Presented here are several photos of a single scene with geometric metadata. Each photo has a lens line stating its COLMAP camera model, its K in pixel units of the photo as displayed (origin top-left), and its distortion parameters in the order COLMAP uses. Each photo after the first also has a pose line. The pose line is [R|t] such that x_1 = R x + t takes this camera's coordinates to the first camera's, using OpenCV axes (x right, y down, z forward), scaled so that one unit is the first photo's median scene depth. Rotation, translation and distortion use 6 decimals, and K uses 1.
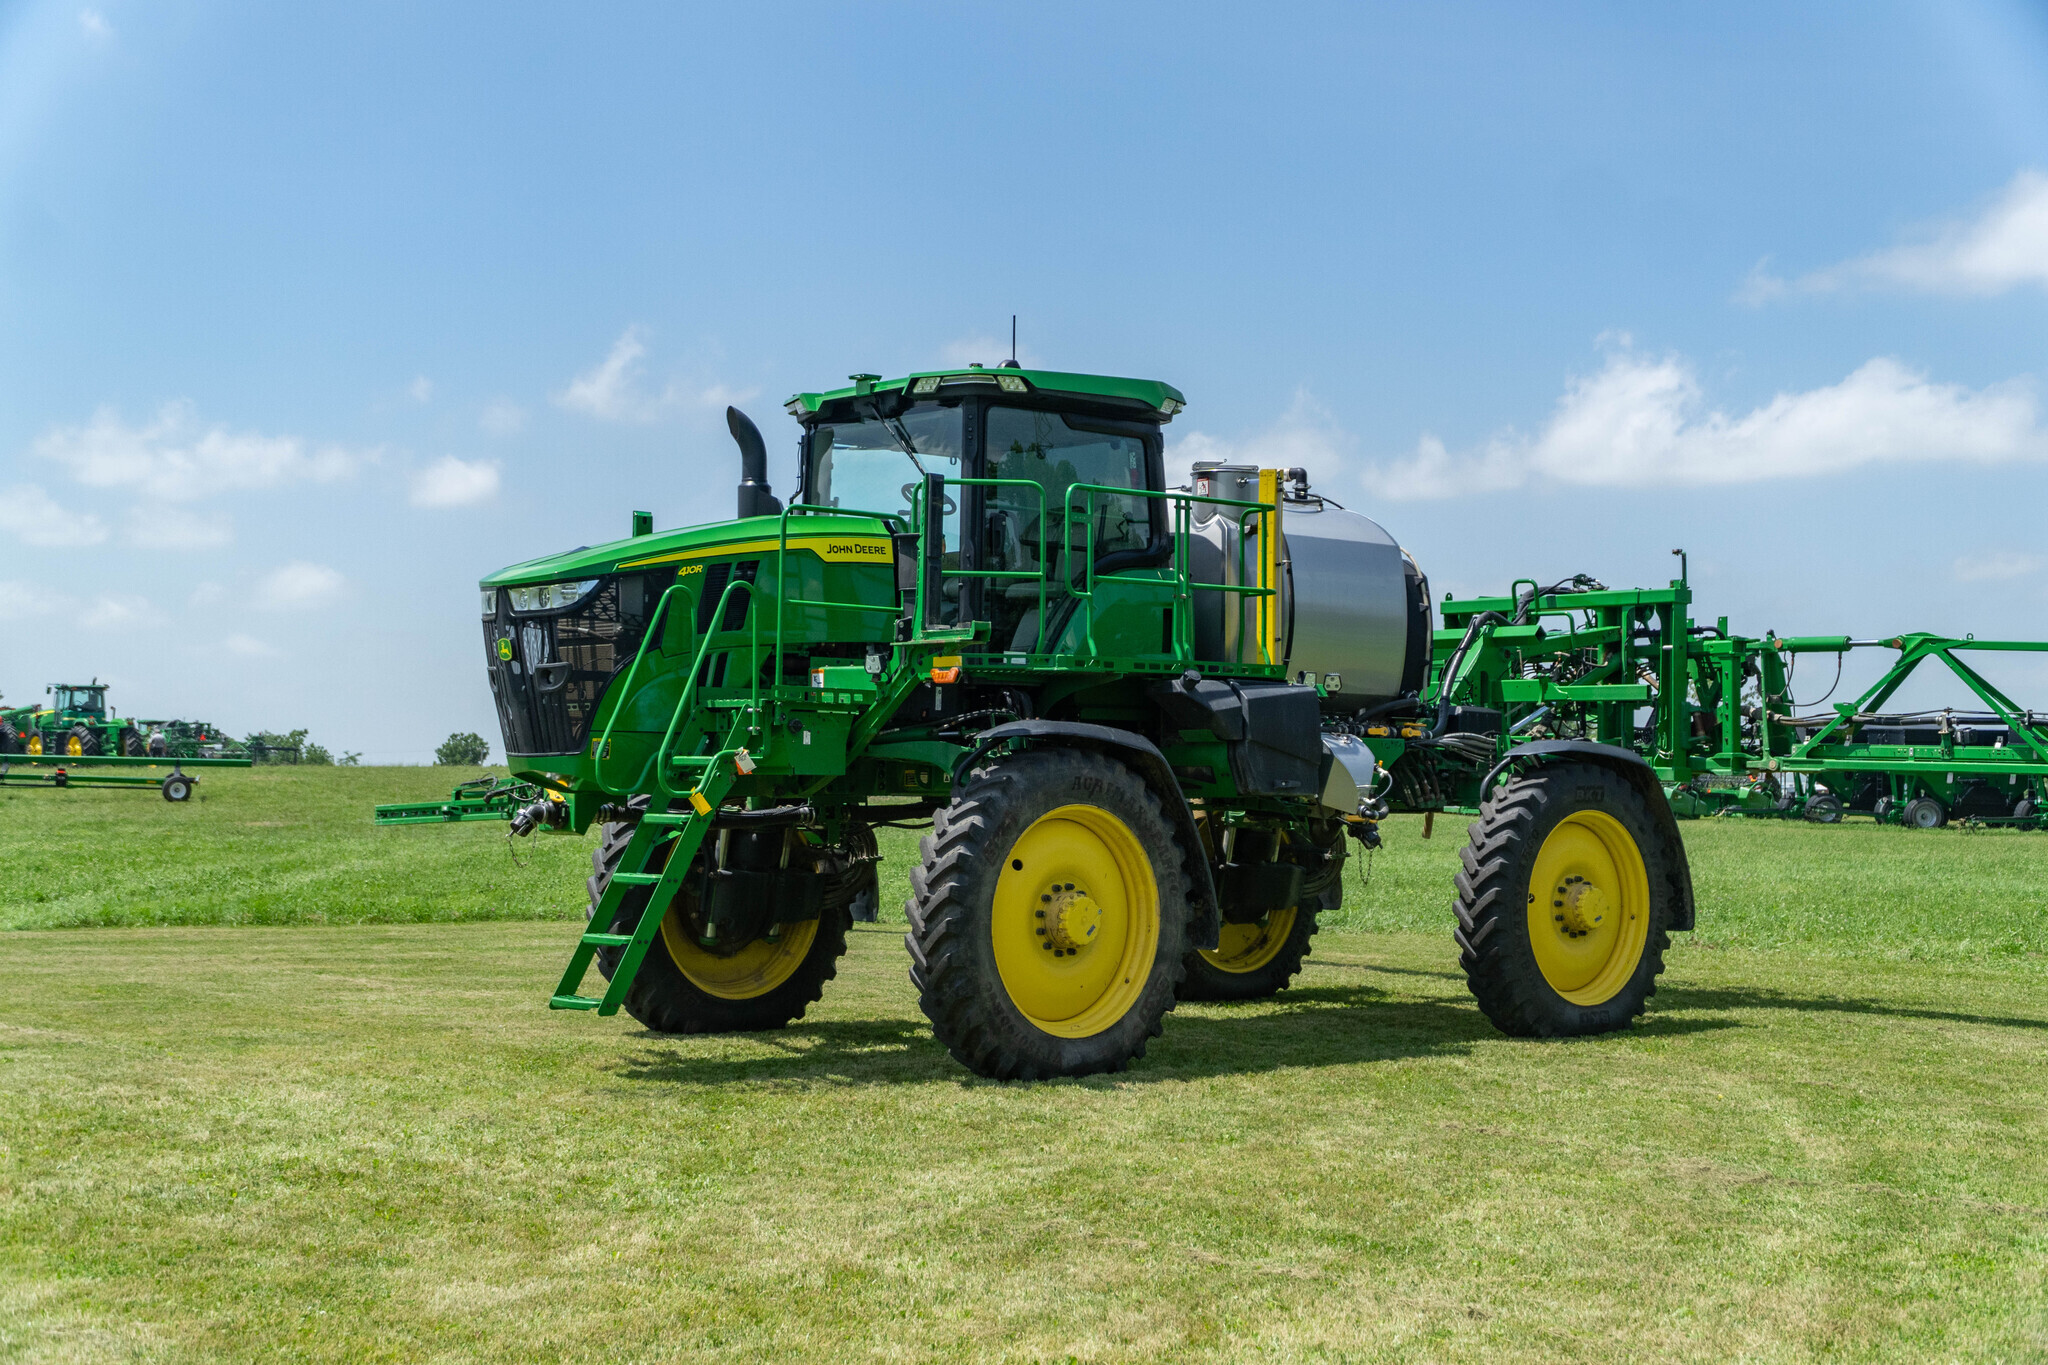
lens RADIAL K [[2483.9, 0, 1028.8], [0, 2483.9, 688.1], [0, 0, 1]] dist [0.083039, 0.000000]
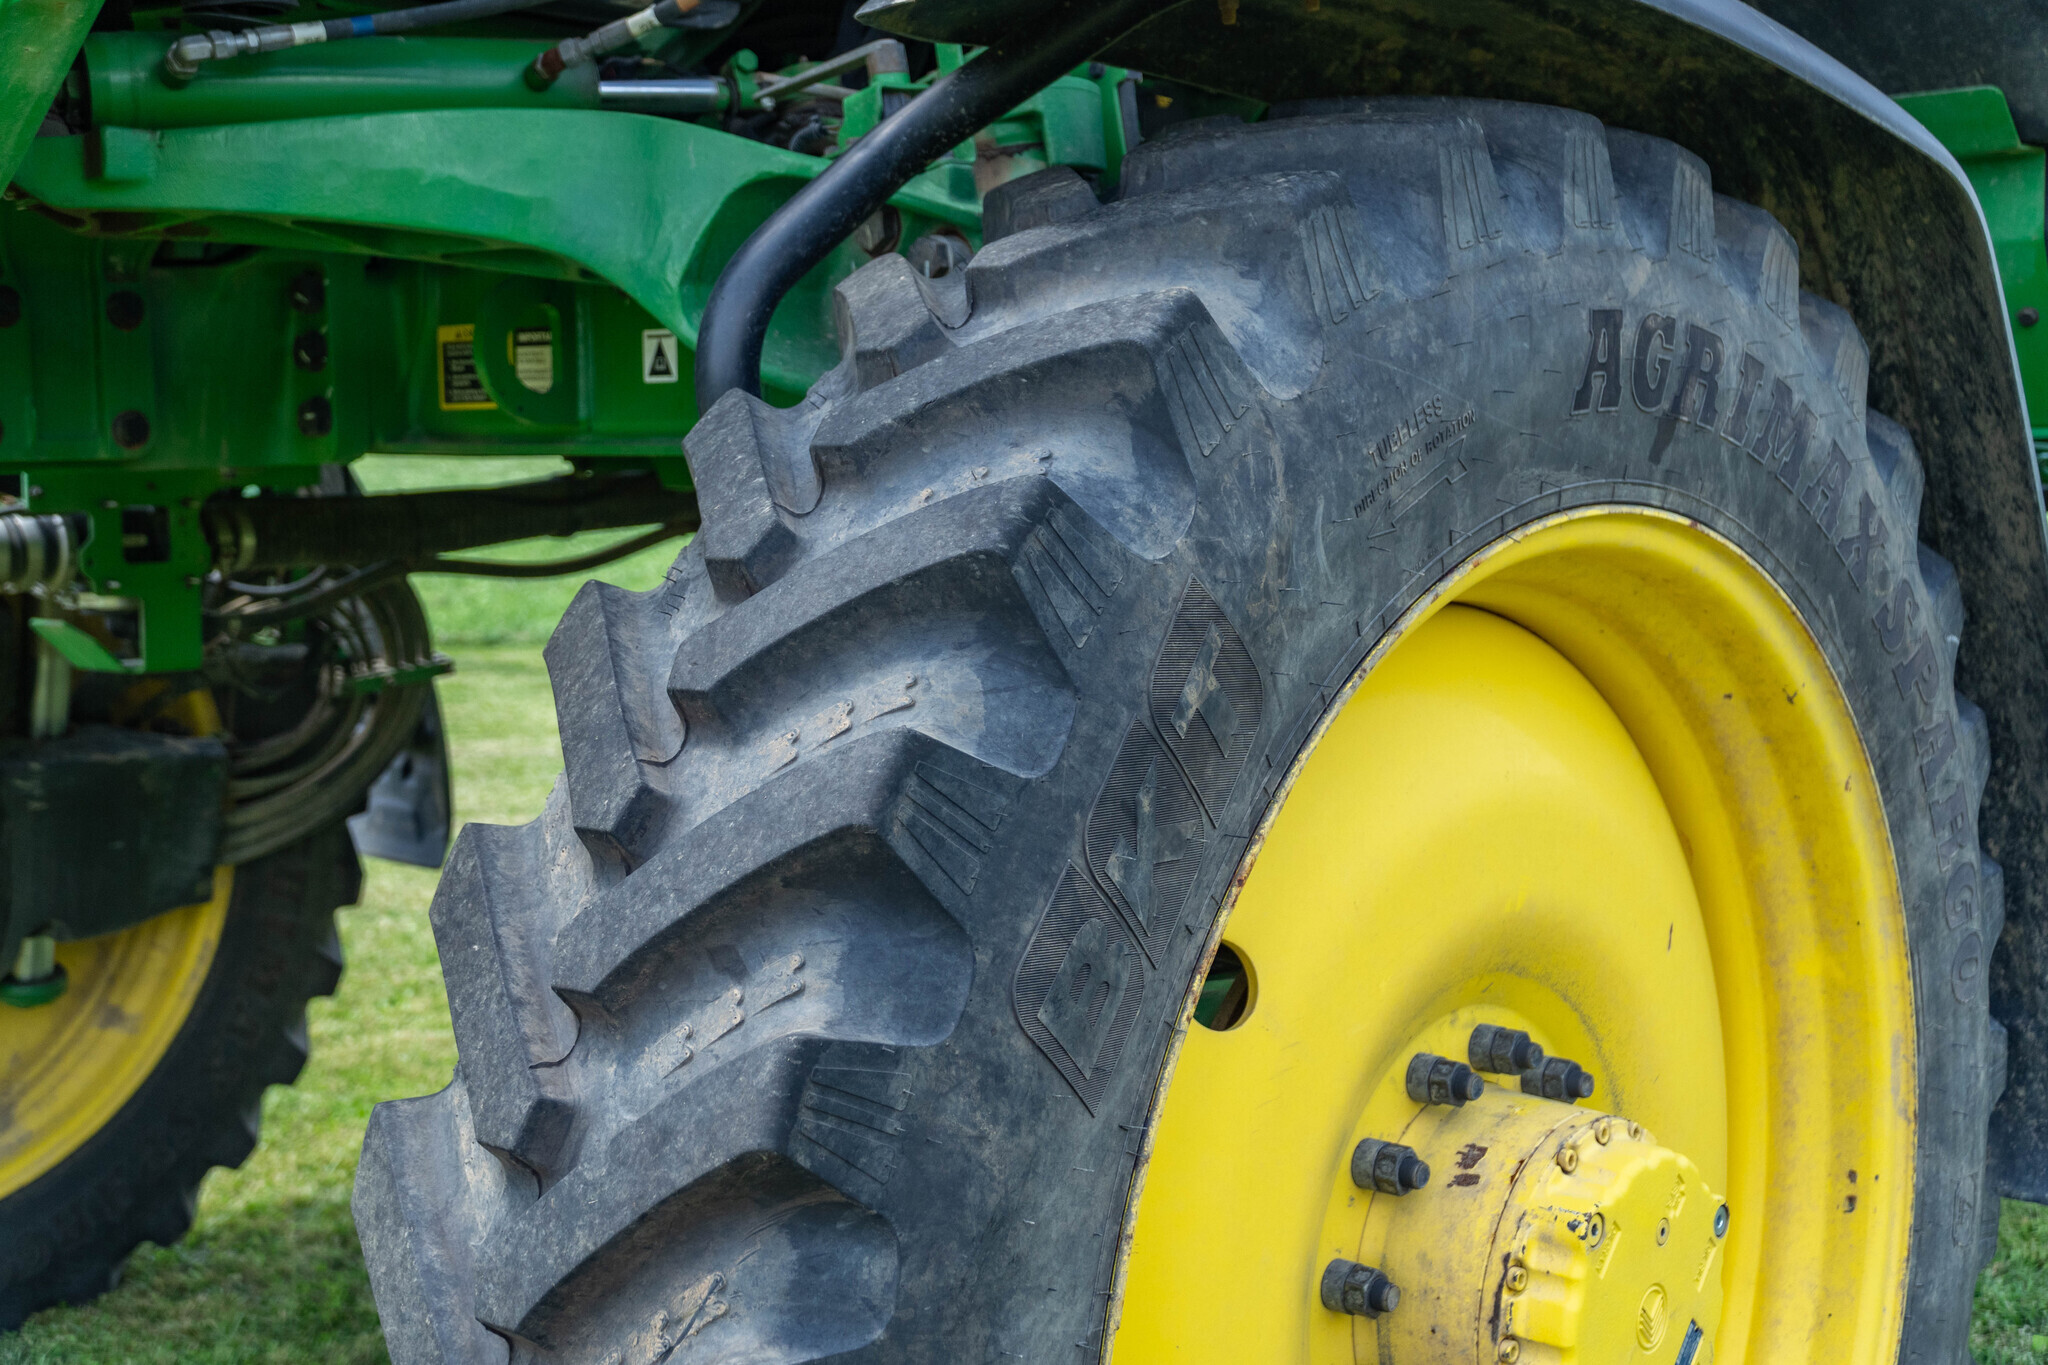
lens RADIAL K [[2483.9, 0, 1028.6], [0, 2483.9, 677.7], [0, 0, 1]] dist [0.083039, 0.000000]
pose [[0.993888, -0.032315, 0.105555, -0.027505], [0.016701, 0.989205, 0.145585, 0.034429], [-0.109120, -0.142932, 0.983699, 0.849662]]
